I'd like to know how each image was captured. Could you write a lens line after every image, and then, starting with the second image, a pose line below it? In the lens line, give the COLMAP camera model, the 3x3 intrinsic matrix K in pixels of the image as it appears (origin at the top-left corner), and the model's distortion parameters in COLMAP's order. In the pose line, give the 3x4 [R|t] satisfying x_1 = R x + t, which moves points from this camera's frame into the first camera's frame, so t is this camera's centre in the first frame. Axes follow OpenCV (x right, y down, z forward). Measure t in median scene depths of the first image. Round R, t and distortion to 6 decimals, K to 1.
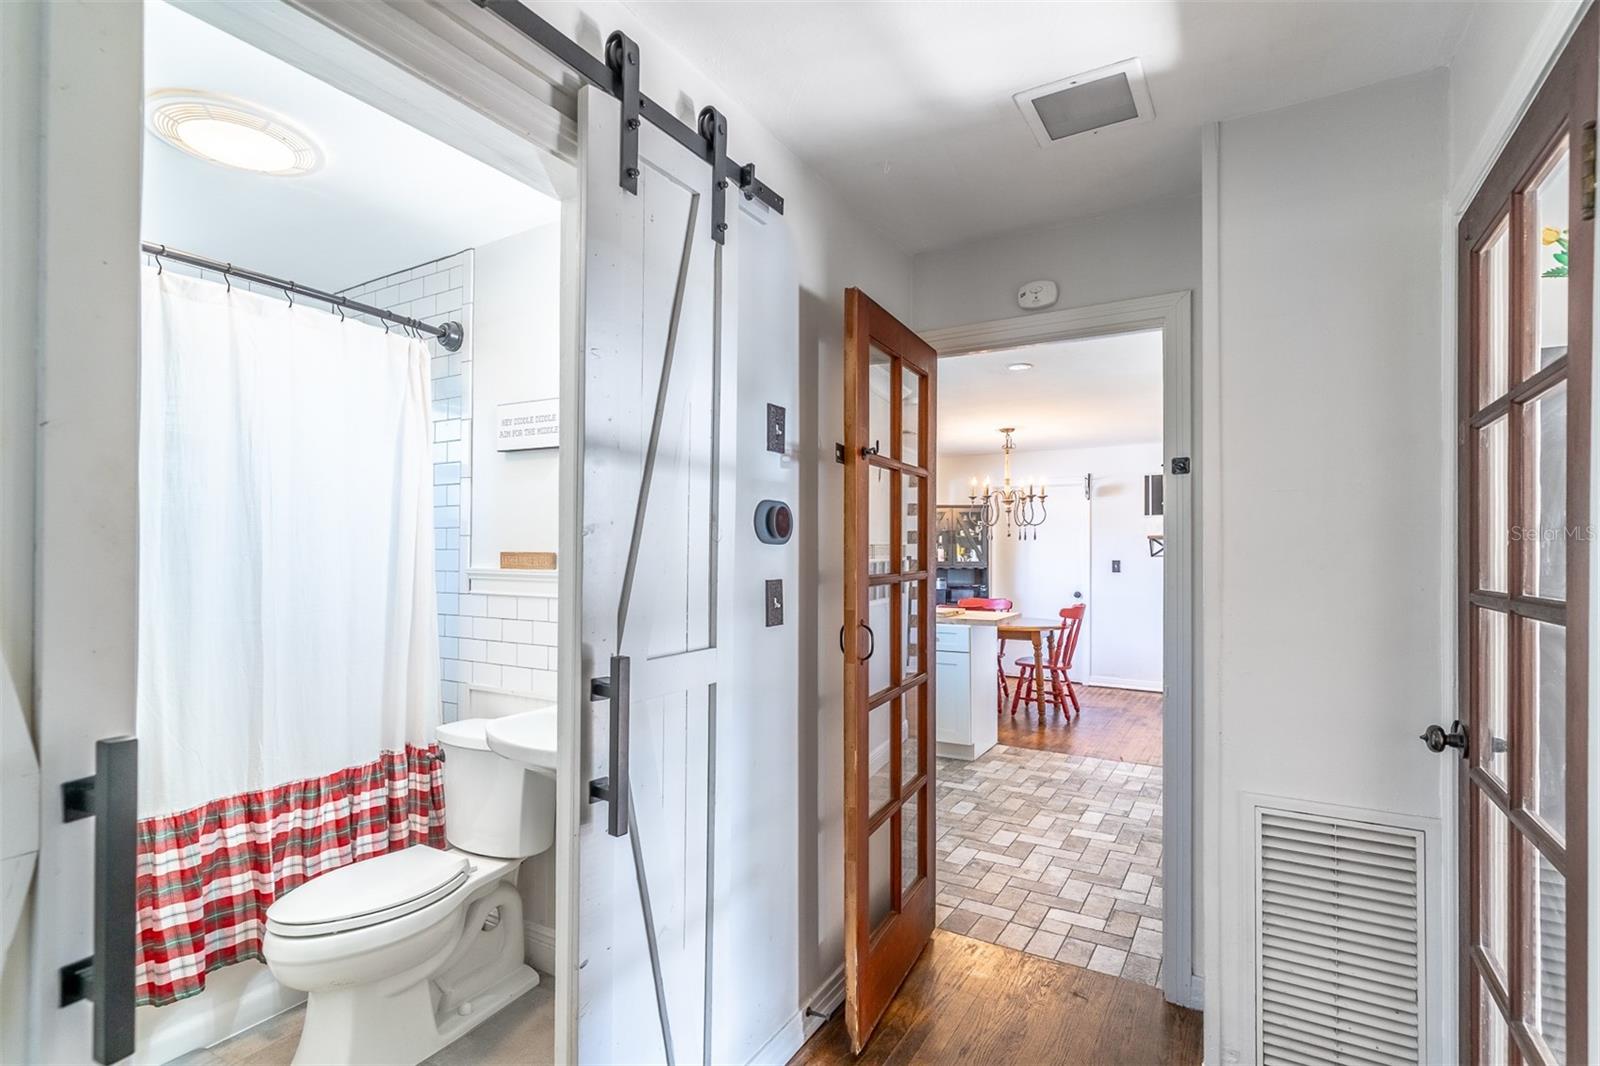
lens RADIAL K [[761.7, 0, 792.9], [0, 761.7, 545.1], [0, 0, 1]] dist [-0.000689, 0.000239]
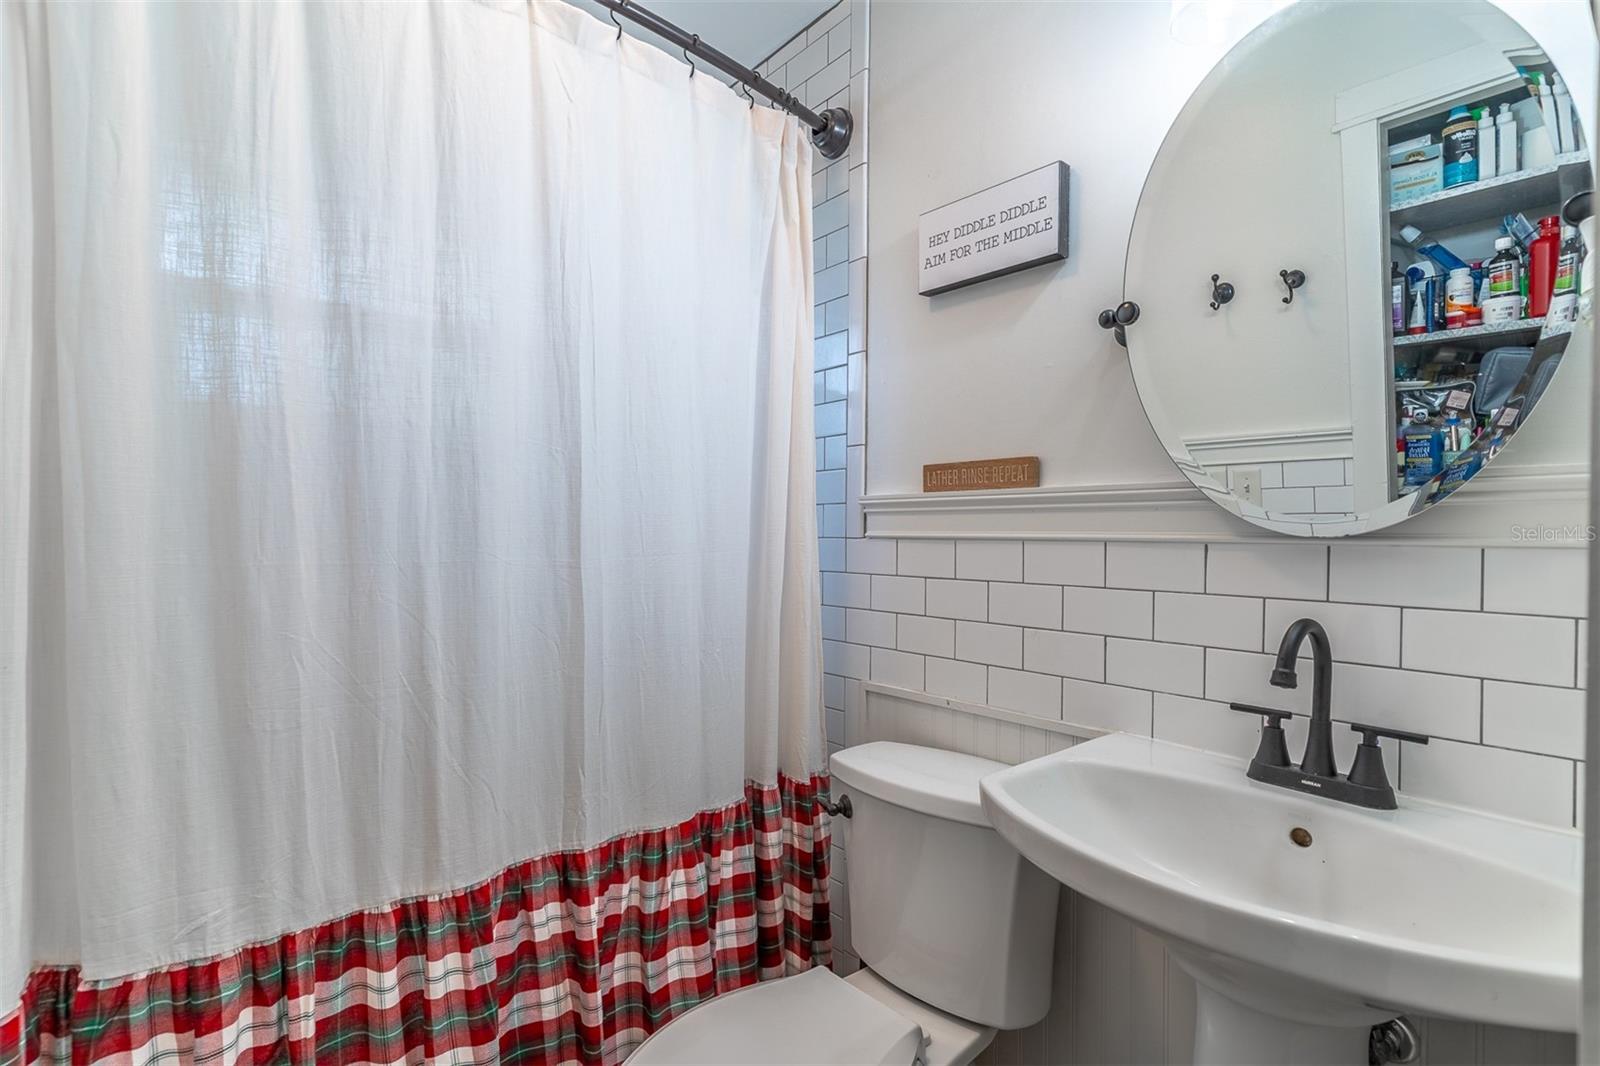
lens RADIAL K [[761.7, 0, 792.9], [0, 761.7, 545.1], [0, 0, 1]] dist [-0.000689, 0.000239]
pose [[0.945275, 0.009486, -0.326137, -0.333824], [-0.000726, 0.999636, 0.026970, 0.065147], [0.326274, -0.025257, 0.944938, 0.472618]]
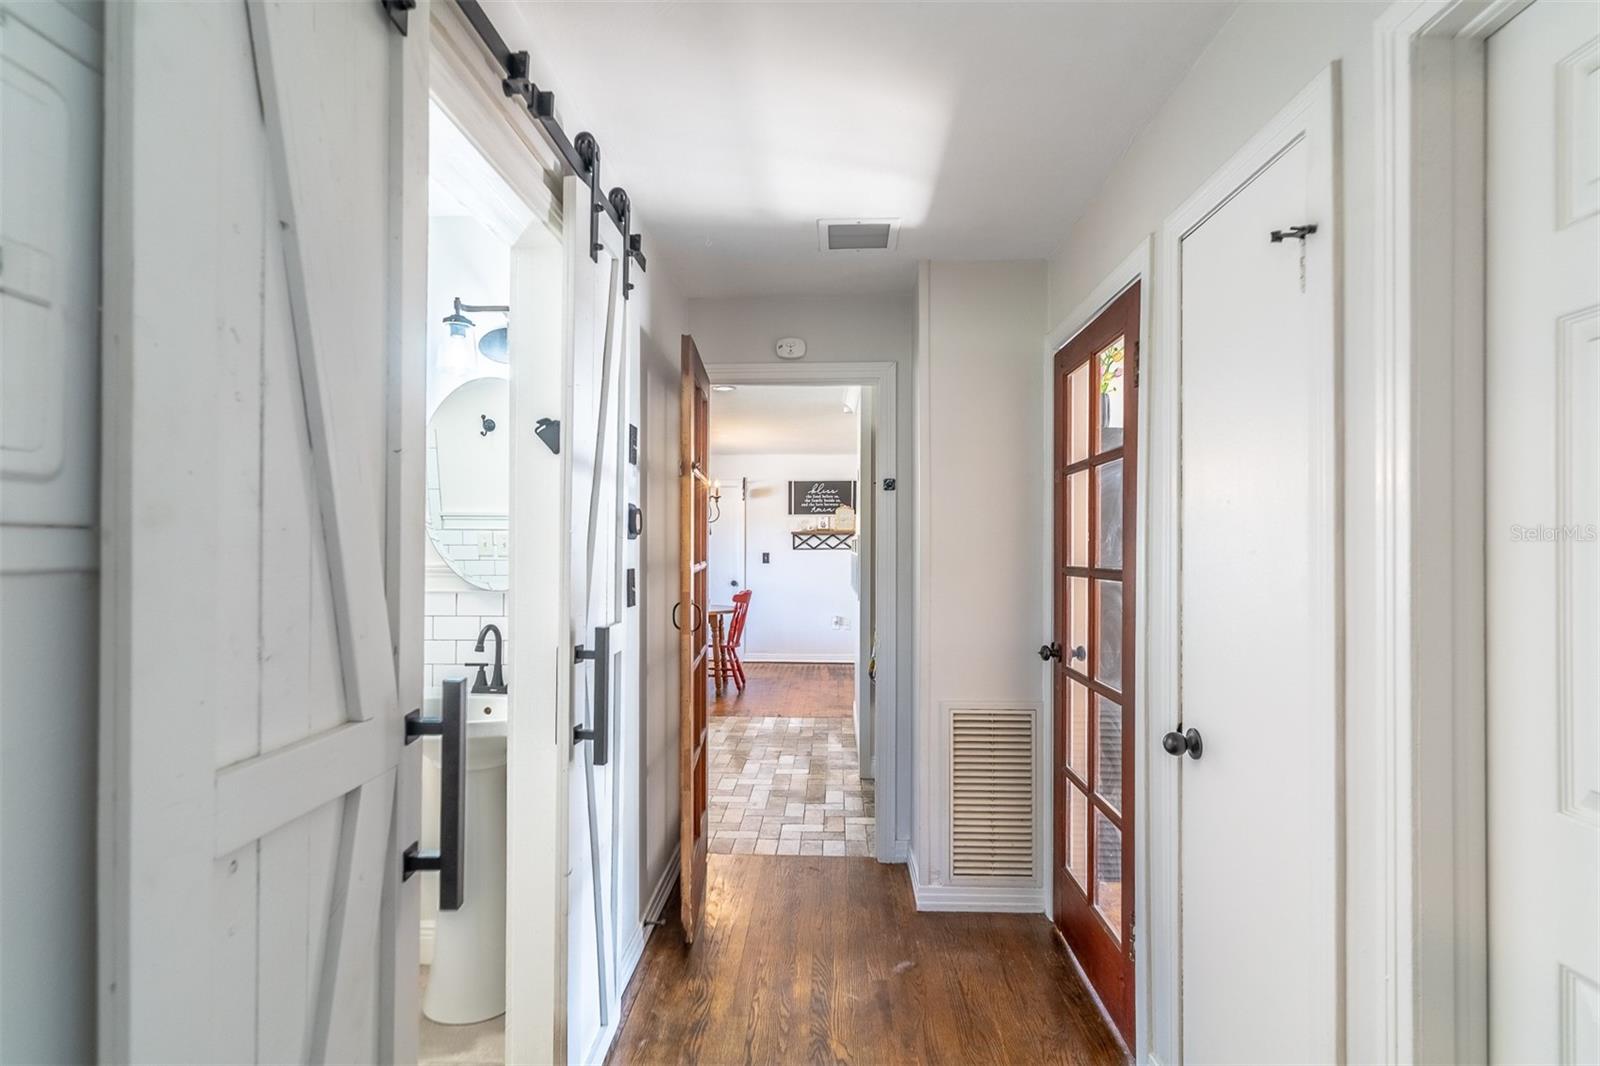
lens RADIAL K [[761.7, 0, 792.9], [0, 761.7, 545.1], [0, 0, 1]] dist [-0.000689, 0.000239]
pose [[0.881207, -0.001852, 0.472727, -0.330222], [-0.001795, 0.999972, 0.007264, -0.001401], [-0.472727, -0.007250, 0.881179, -0.173121]]
